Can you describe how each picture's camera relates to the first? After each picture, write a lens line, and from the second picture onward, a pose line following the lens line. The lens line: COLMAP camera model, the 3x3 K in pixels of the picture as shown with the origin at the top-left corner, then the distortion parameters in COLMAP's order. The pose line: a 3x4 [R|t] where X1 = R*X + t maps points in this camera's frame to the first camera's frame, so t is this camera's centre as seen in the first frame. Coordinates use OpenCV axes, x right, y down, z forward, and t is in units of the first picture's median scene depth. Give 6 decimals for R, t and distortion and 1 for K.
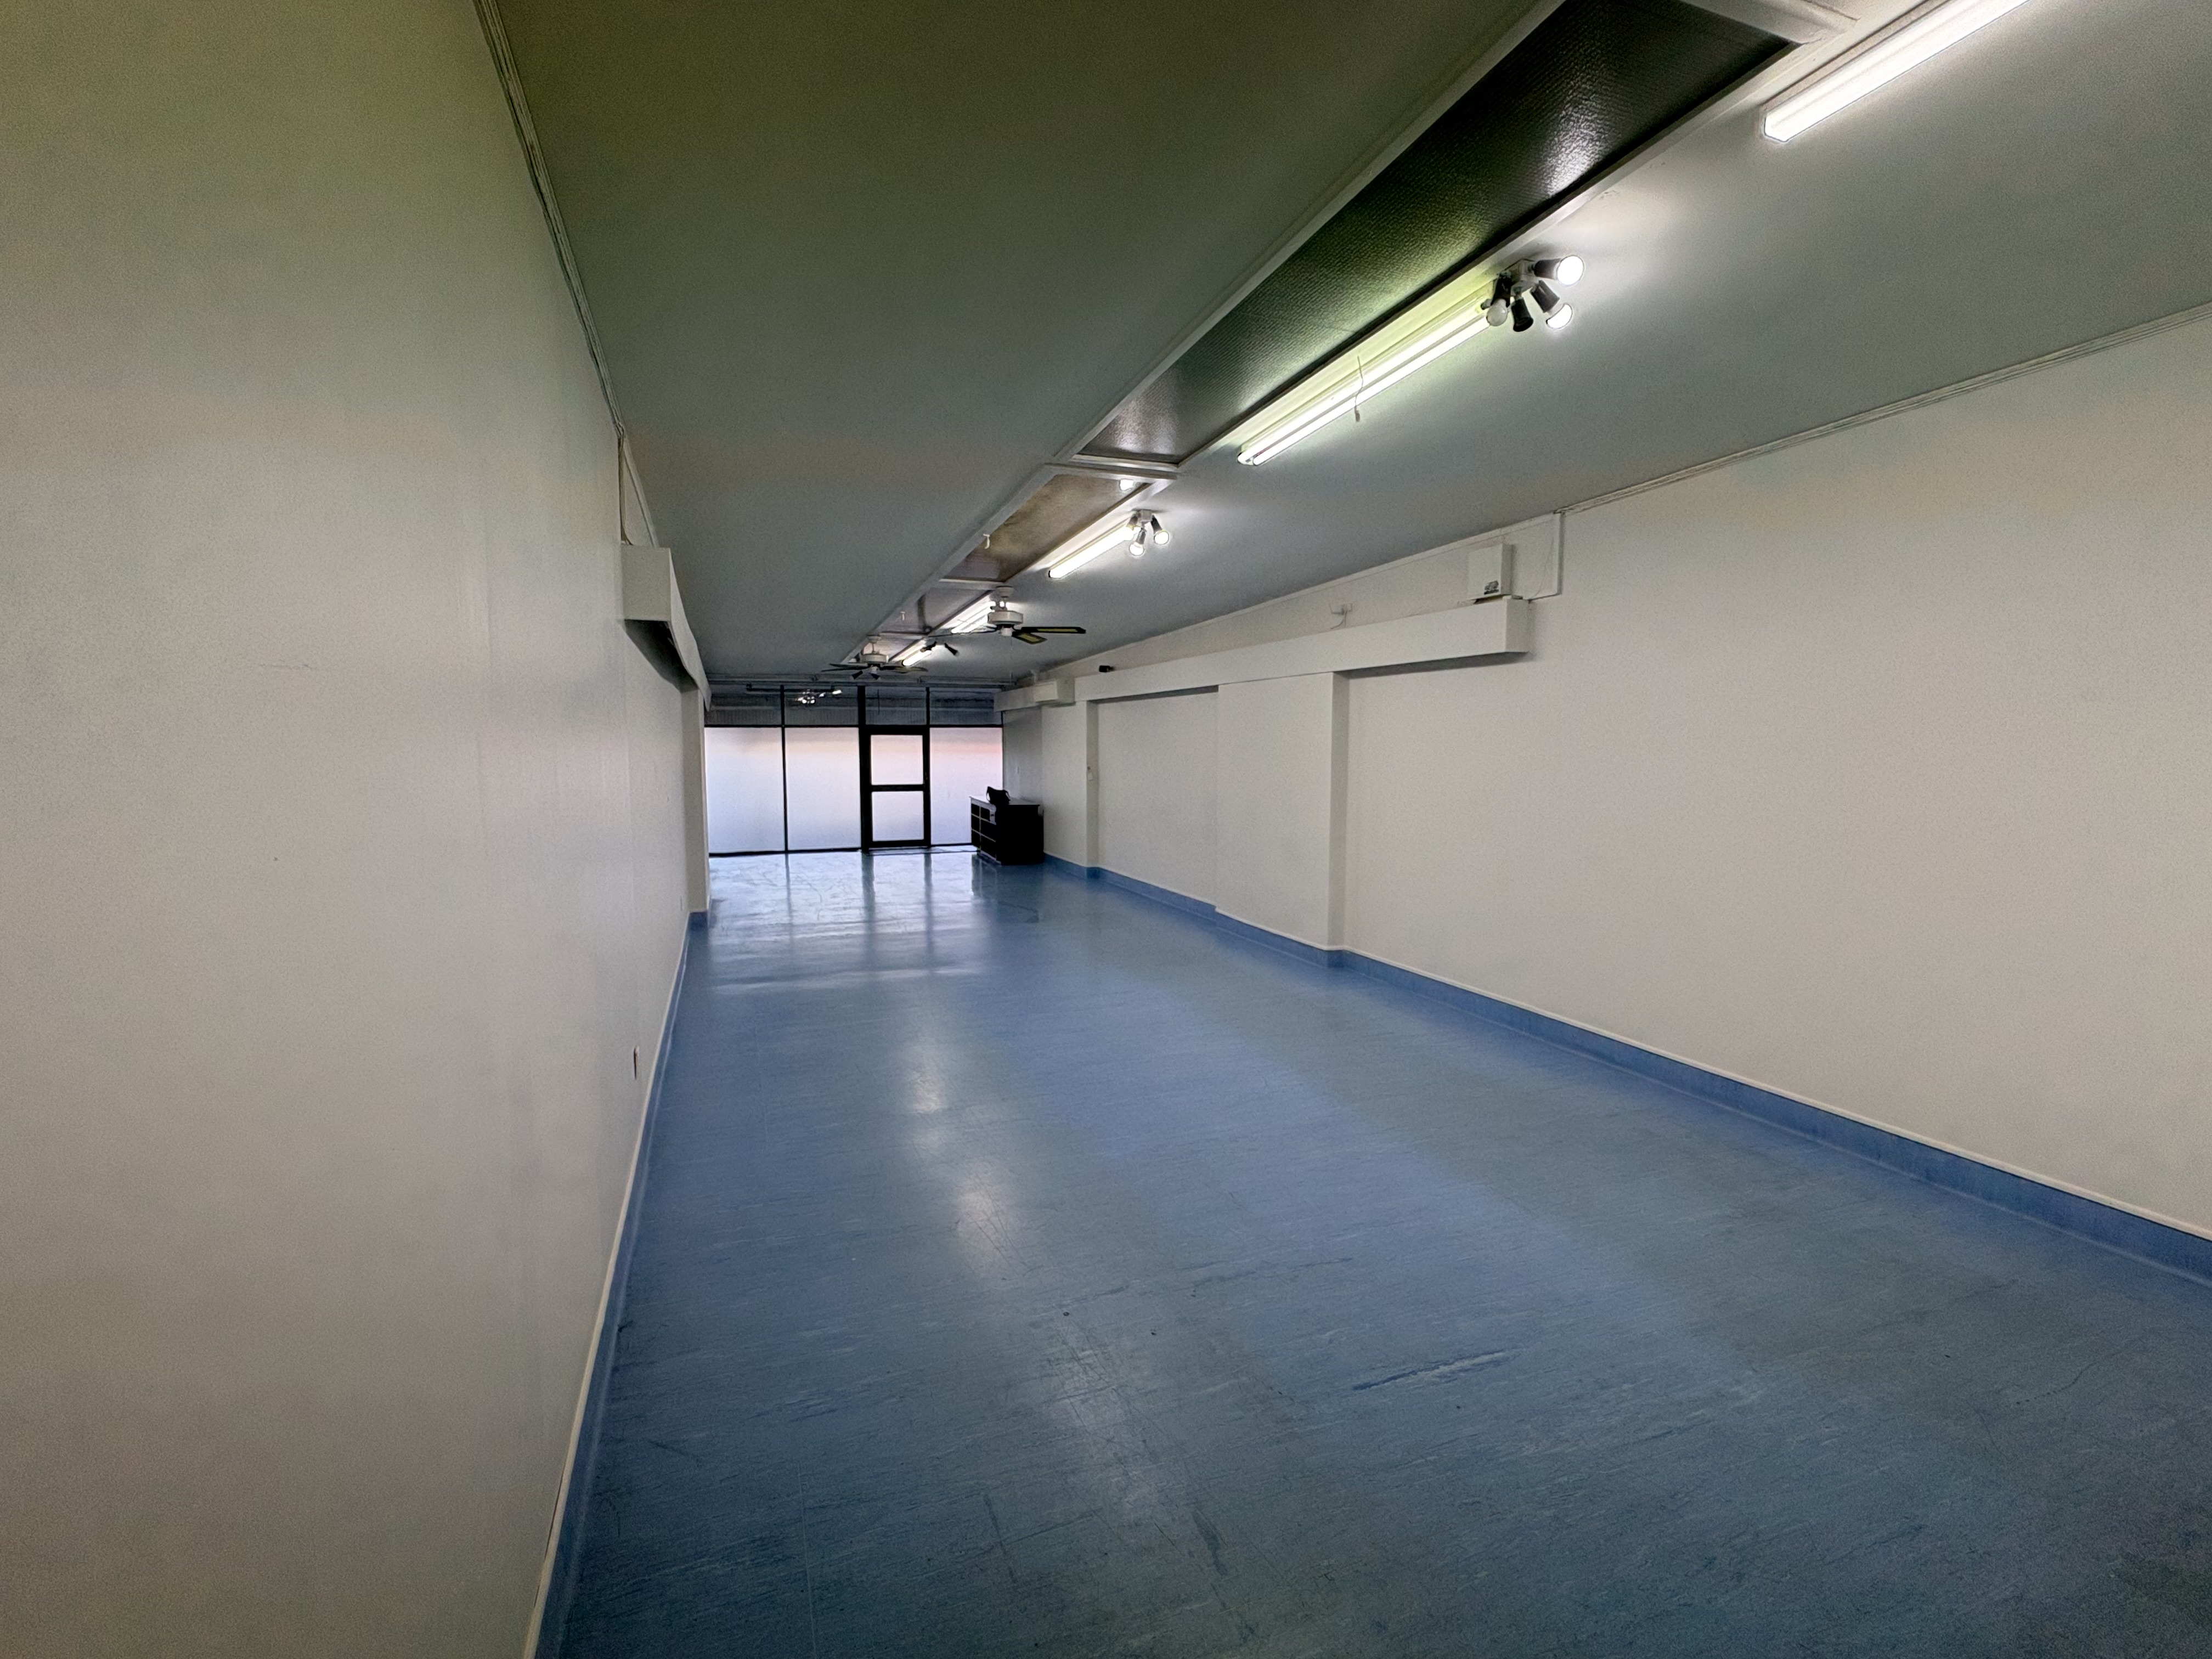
lens RADIAL K [[977.6, 0, 1104.0], [0, 977.6, 828.1], [0, 0, 1]] dist [0.001048, -0.000189]
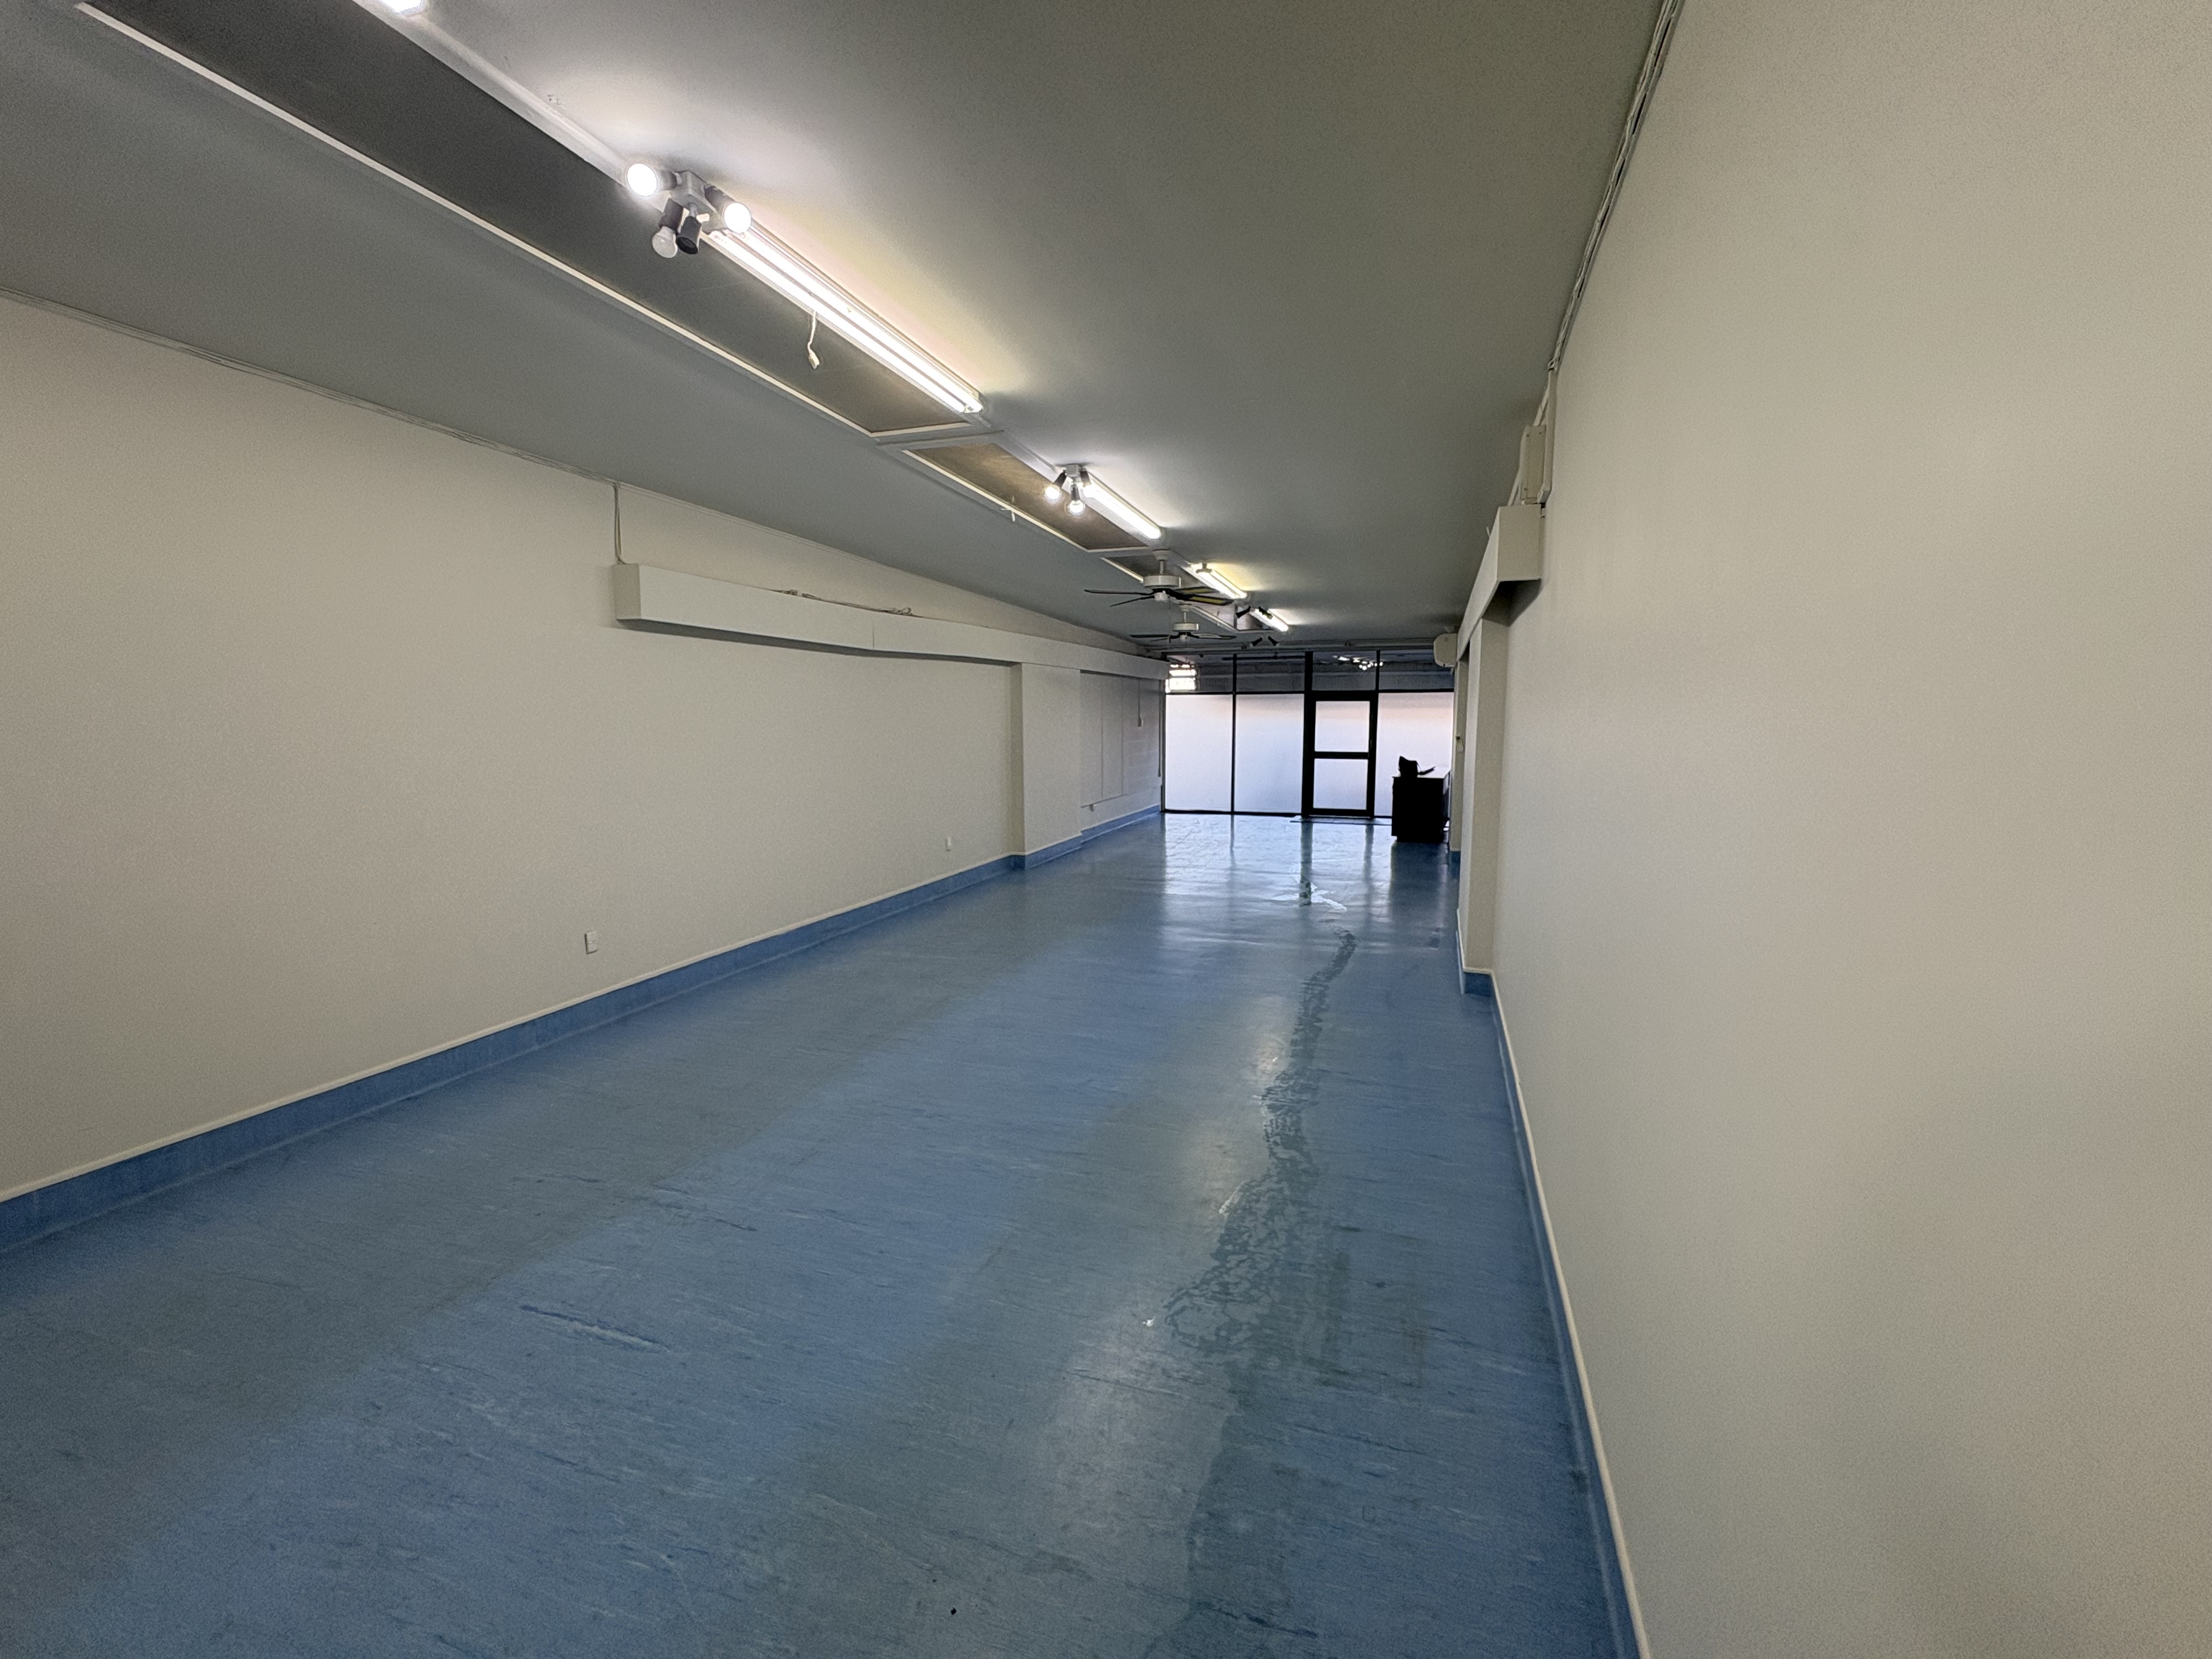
lens RADIAL K [[977.6, 0, 1104.8], [0, 977.6, 830.1], [0, 0, 1]] dist [0.001048, -0.000189]
pose [[0.773494, 0.076998, -0.629109, 0.229397], [-0.054045, 0.996991, 0.055575, -0.008320], [0.631495, -0.008986, 0.775328, 0.093219]]
